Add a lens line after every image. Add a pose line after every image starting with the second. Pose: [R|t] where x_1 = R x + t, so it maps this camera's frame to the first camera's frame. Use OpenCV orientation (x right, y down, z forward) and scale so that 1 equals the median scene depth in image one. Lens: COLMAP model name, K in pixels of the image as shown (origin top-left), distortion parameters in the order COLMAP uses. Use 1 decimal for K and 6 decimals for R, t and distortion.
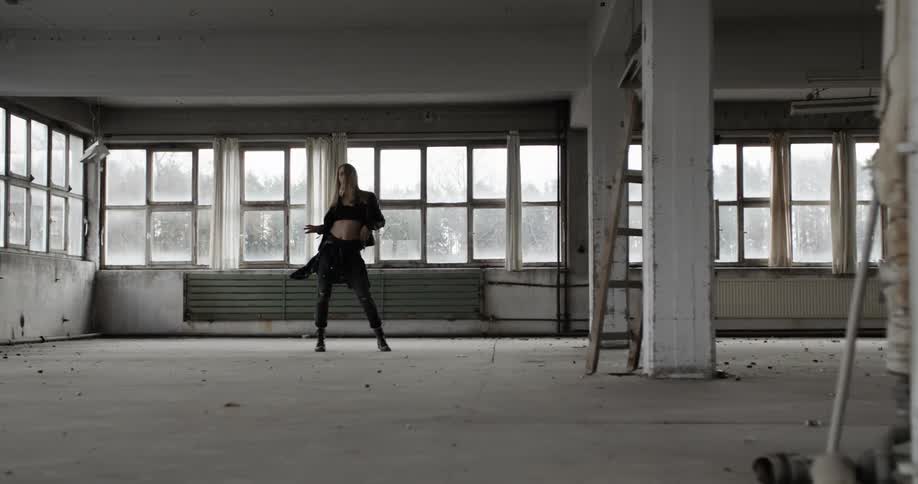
lens RADIAL K [[976.0, 0, 448.6], [0, 976.0, 267.6], [0, 0, 1]] dist [0.041735, -0.006193]
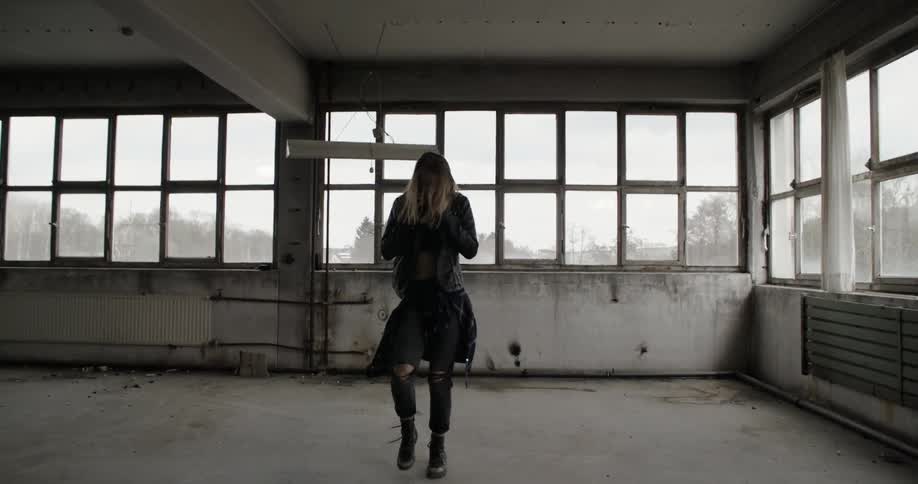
lens RADIAL K [[686.5, 0, 459.0], [0, 686.5, 242.0], [0, 0, 1]] dist [-0.117917, 0.079789]
pose [[-0.014832, -0.026680, -0.999534, 0.152607], [0.040438, 0.998810, -0.027260, -0.024906], [0.999072, -0.040824, -0.013736, 0.786651]]
